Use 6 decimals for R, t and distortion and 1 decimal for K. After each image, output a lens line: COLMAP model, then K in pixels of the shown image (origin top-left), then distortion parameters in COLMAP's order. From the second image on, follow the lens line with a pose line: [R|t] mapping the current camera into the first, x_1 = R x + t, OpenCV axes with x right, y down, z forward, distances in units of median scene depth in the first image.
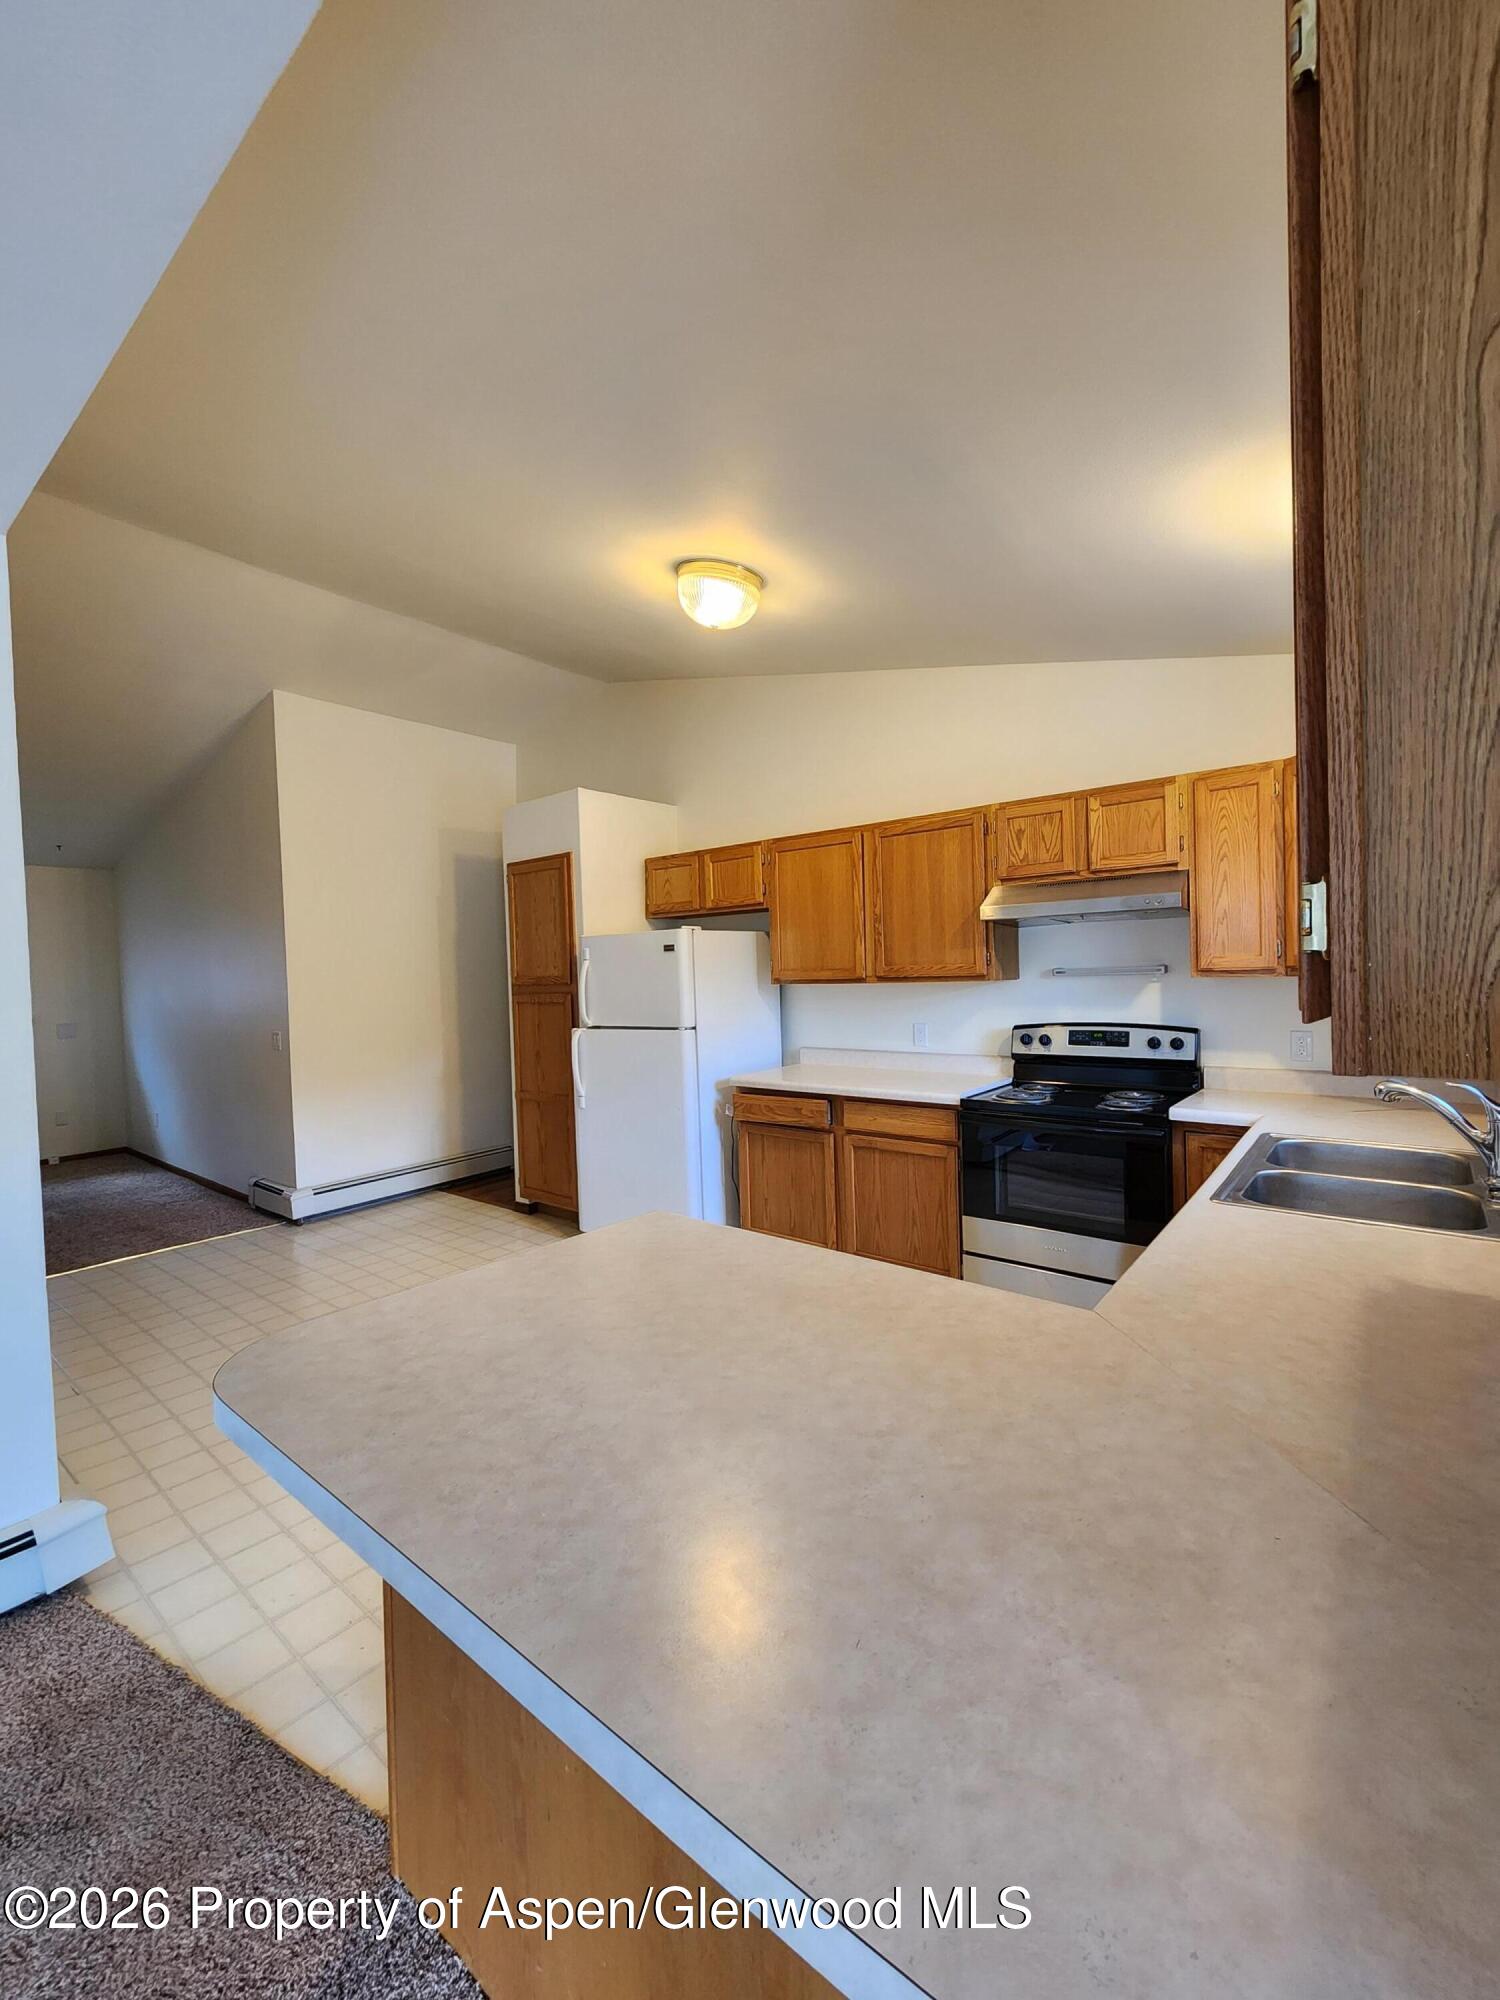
lens RADIAL K [[814.7, 0, 750.0], [0, 814.7, 1000.0], [0, 0, 1]] dist [0.002265, 0.000086]
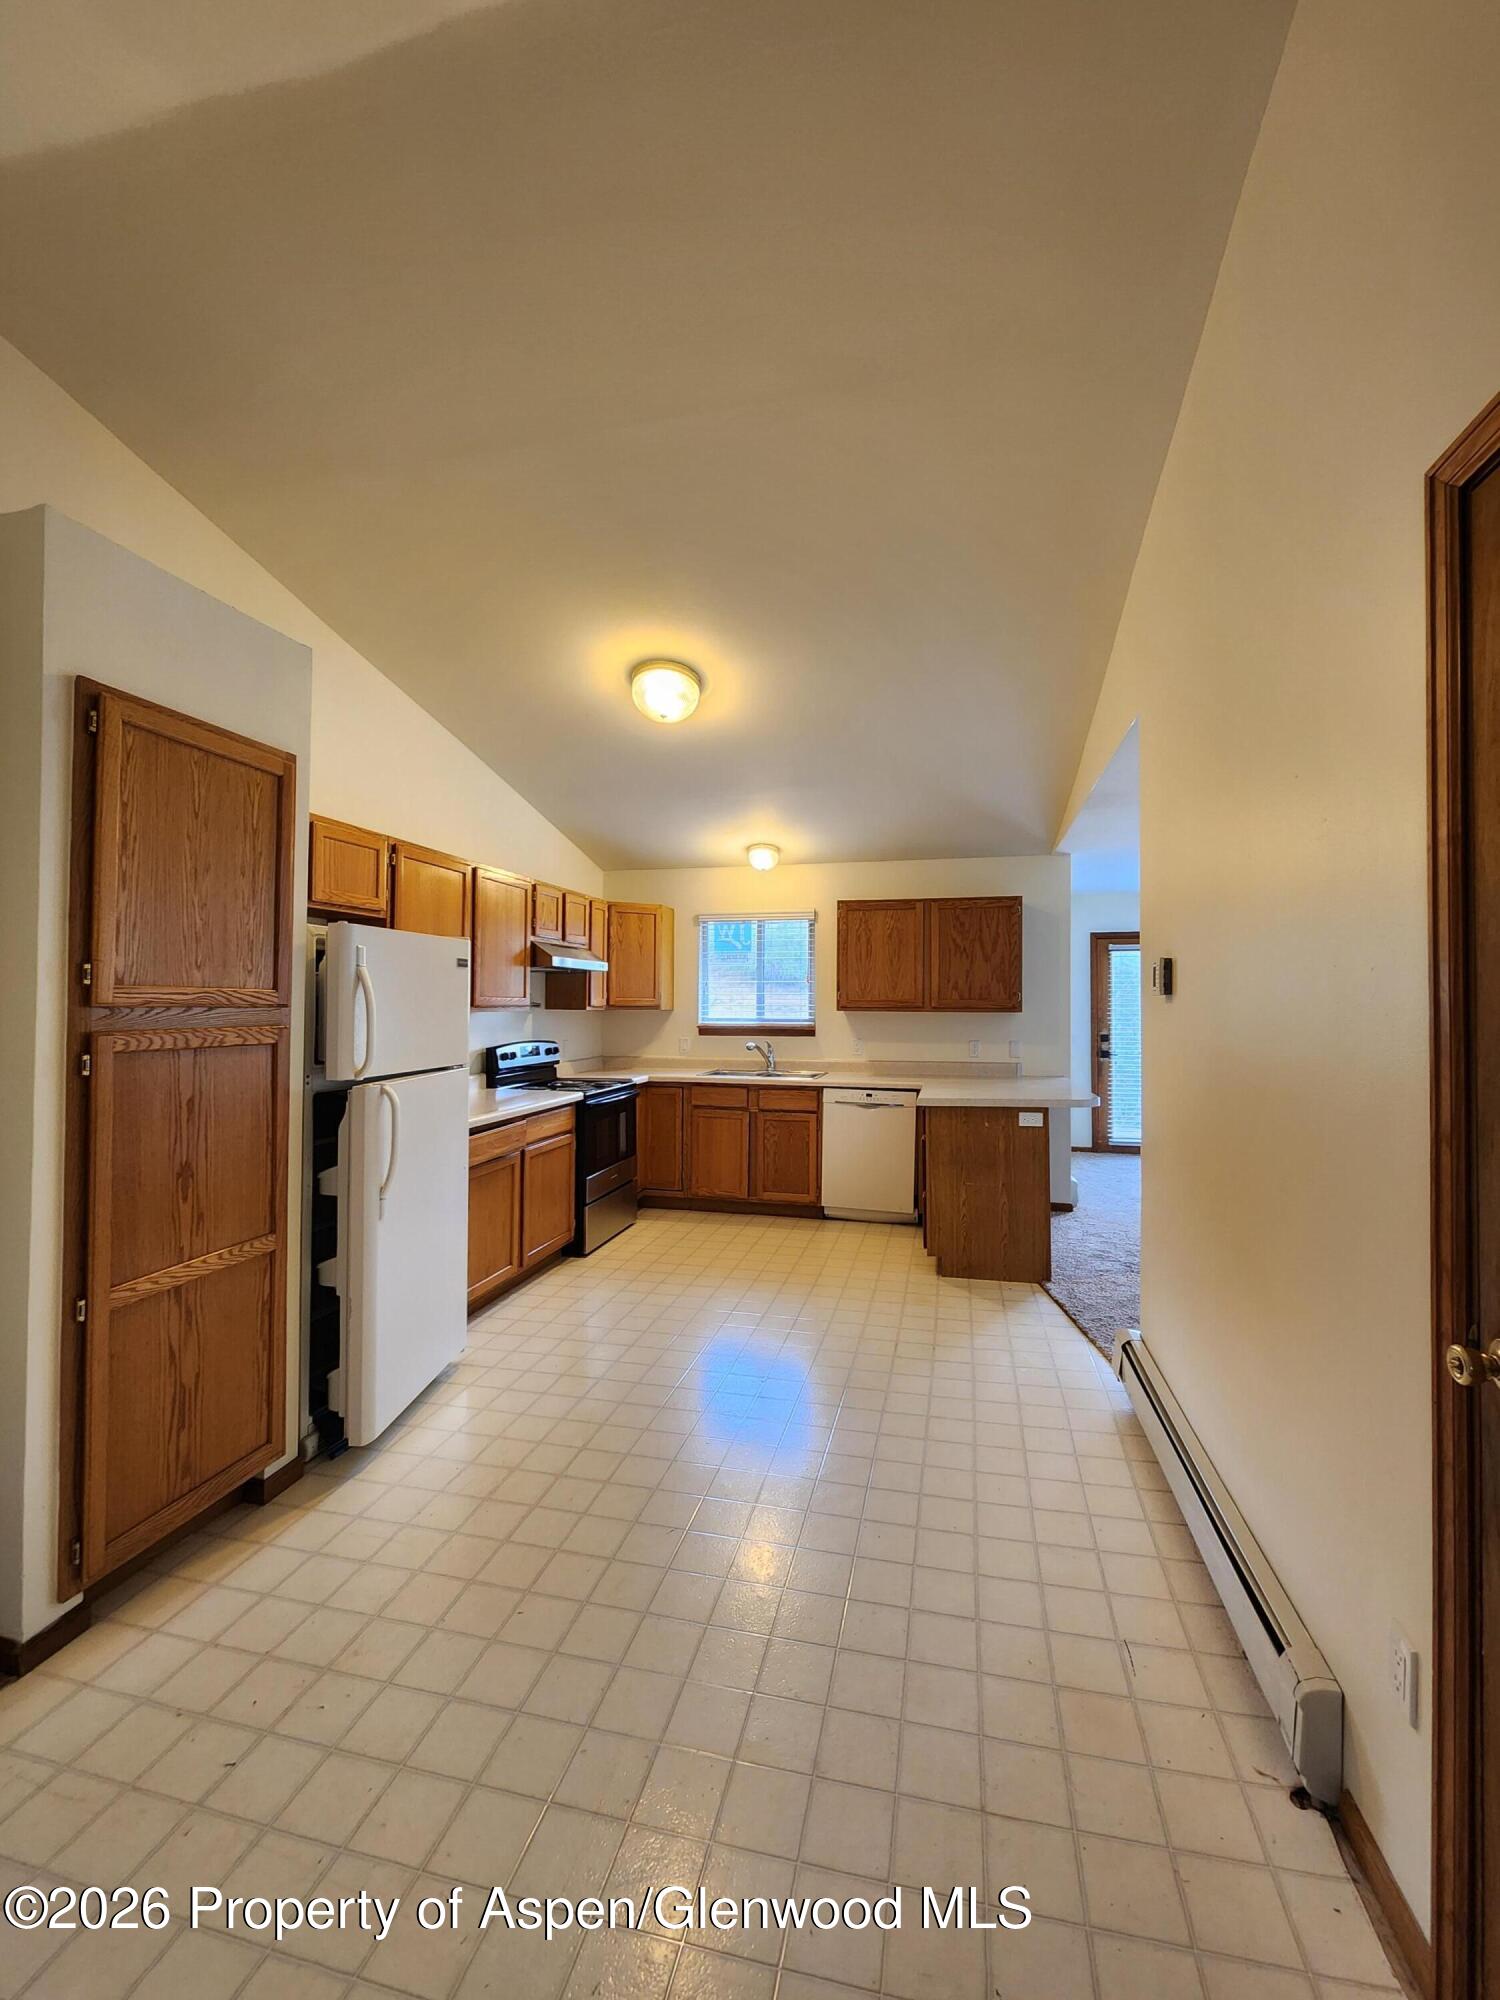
lens RADIAL K [[814.7, 0, 750.0], [0, 814.7, 1000.0], [0, 0, 1]] dist [0.002265, 0.000086]
pose [[-0.429298, 0.024694, 0.902825, -0.932737], [0.025354, 0.999562, -0.015284, -0.010367], [-0.902807, 0.016329, -0.429736, 1.108436]]
